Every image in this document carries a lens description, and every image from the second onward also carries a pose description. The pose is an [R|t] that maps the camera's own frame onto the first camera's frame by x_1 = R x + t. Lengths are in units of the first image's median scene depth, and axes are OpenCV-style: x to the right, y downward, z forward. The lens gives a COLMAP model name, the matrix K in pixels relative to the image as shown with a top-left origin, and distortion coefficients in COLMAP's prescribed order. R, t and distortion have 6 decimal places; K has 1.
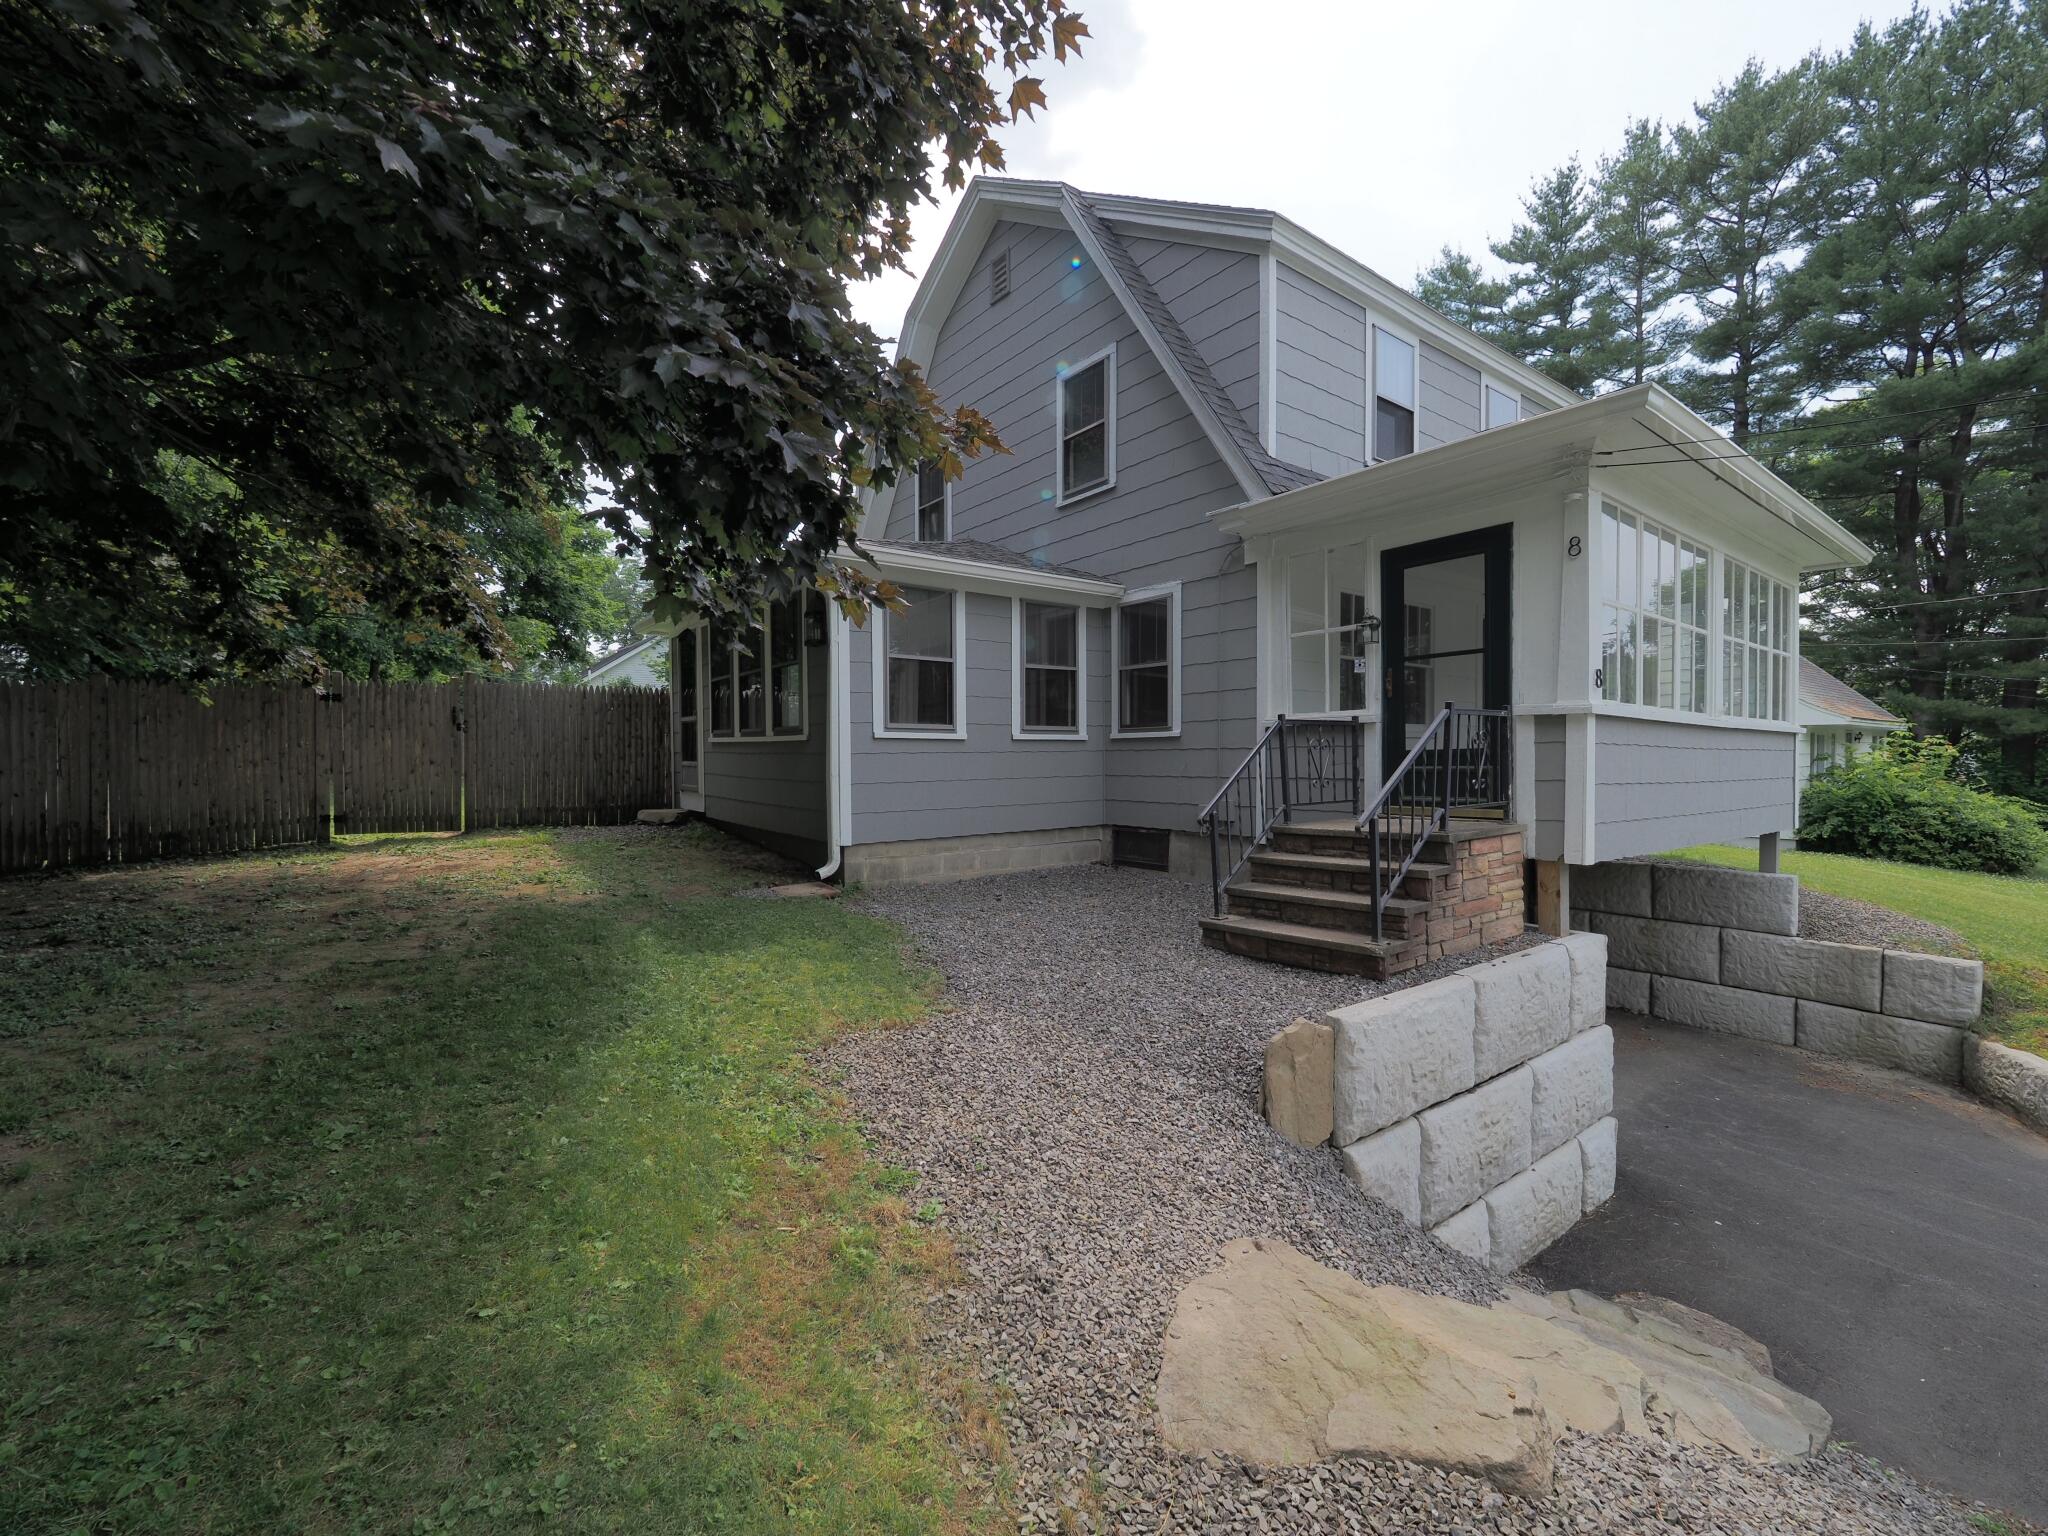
lens RADIAL K [[835.7, 0, 1021.0], [0, 835.7, 774.7], [0, 0, 1]] dist [-0.010611, -0.000172]
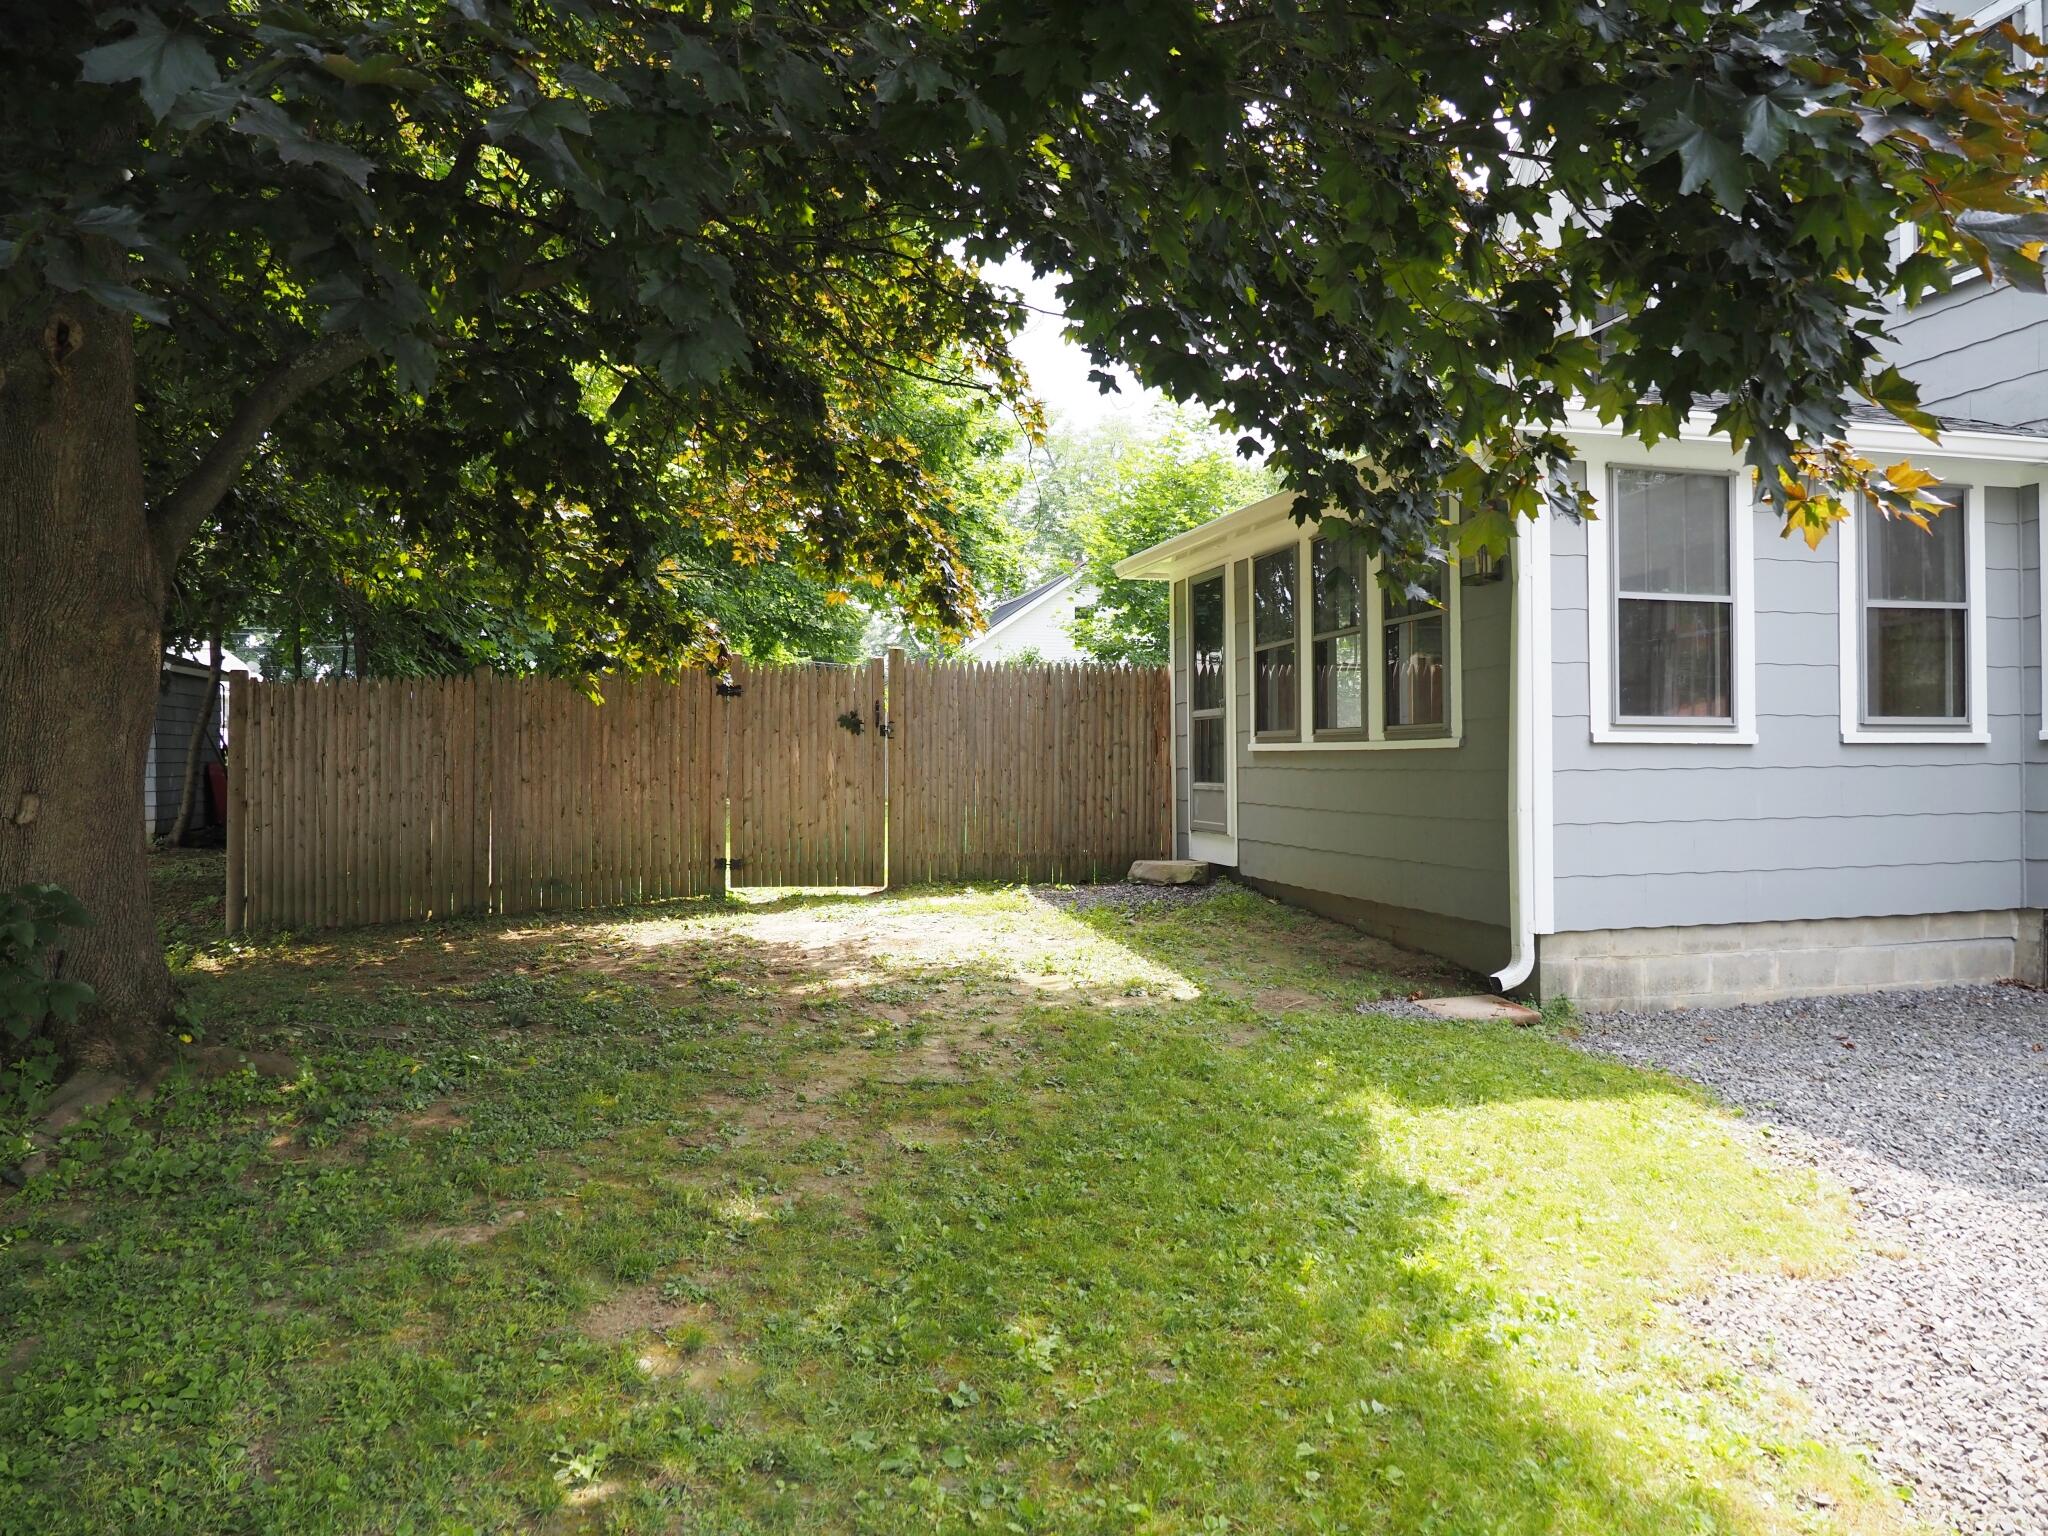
lens RADIAL K [[1449.7, 0, 1025.3], [0, 1449.7, 760.2], [0, 0, 1]] dist [-0.045601, 0.001936]
pose [[0.926937, -0.003772, -0.375198, -0.158655], [-0.007299, 0.999579, -0.028080, -0.002190], [0.375146, 0.028767, 0.926519, -0.036350]]
